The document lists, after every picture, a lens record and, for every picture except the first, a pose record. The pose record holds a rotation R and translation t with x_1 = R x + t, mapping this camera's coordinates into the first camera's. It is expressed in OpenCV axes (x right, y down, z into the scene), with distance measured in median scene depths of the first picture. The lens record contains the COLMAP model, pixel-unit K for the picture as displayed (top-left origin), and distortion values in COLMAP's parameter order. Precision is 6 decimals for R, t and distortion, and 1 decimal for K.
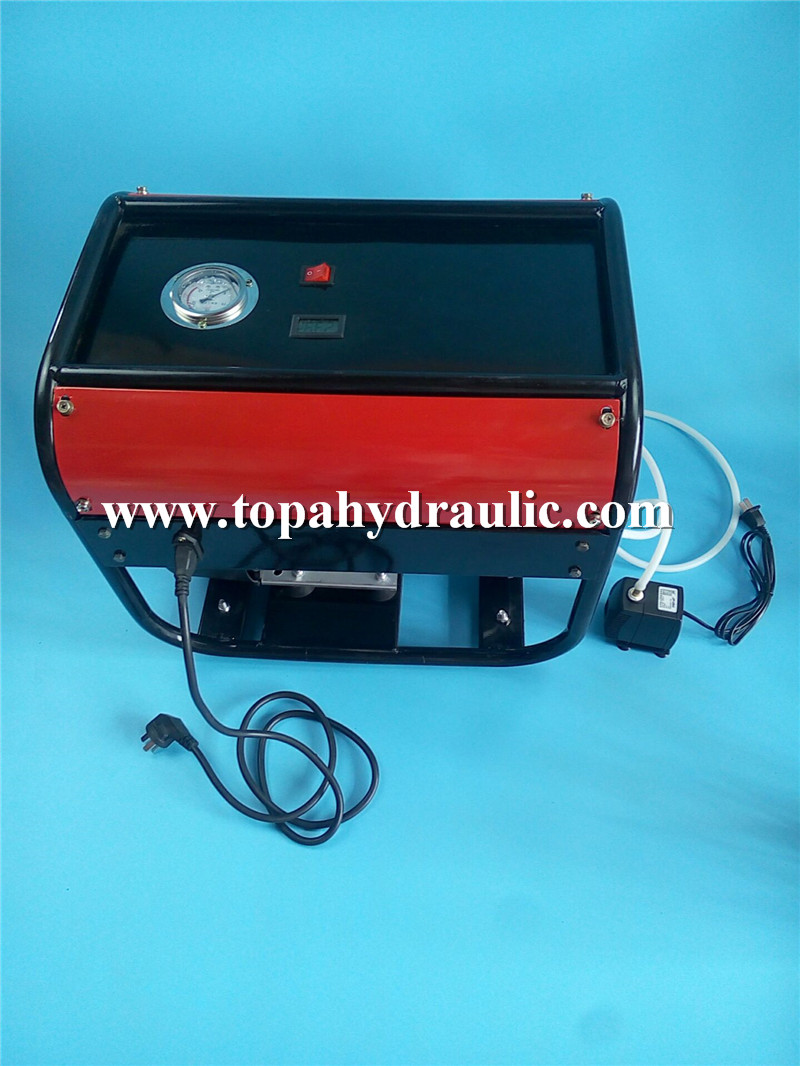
lens RADIAL K [[845.0, 0, 399.7], [0, 845.0, 540.7], [0, 0, 1]] dist [0.097807, -0.076857]
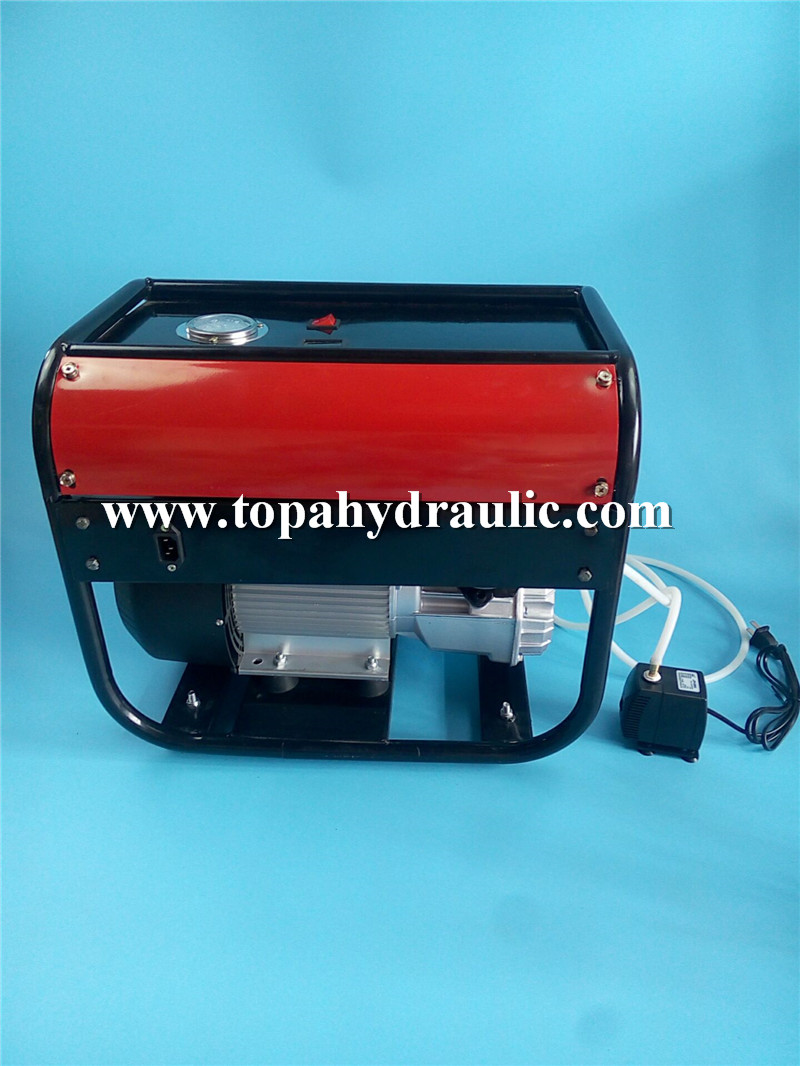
lens RADIAL K [[845.0, 0, 405.7], [0, 845.0, 543.3], [0, 0, 1]] dist [0.097807, -0.076857]
pose [[0.999477, 0.021722, 0.023970, -0.009939], [-0.008476, 0.890968, -0.453987, 0.338933], [-0.031218, 0.453547, 0.890686, 0.127479]]
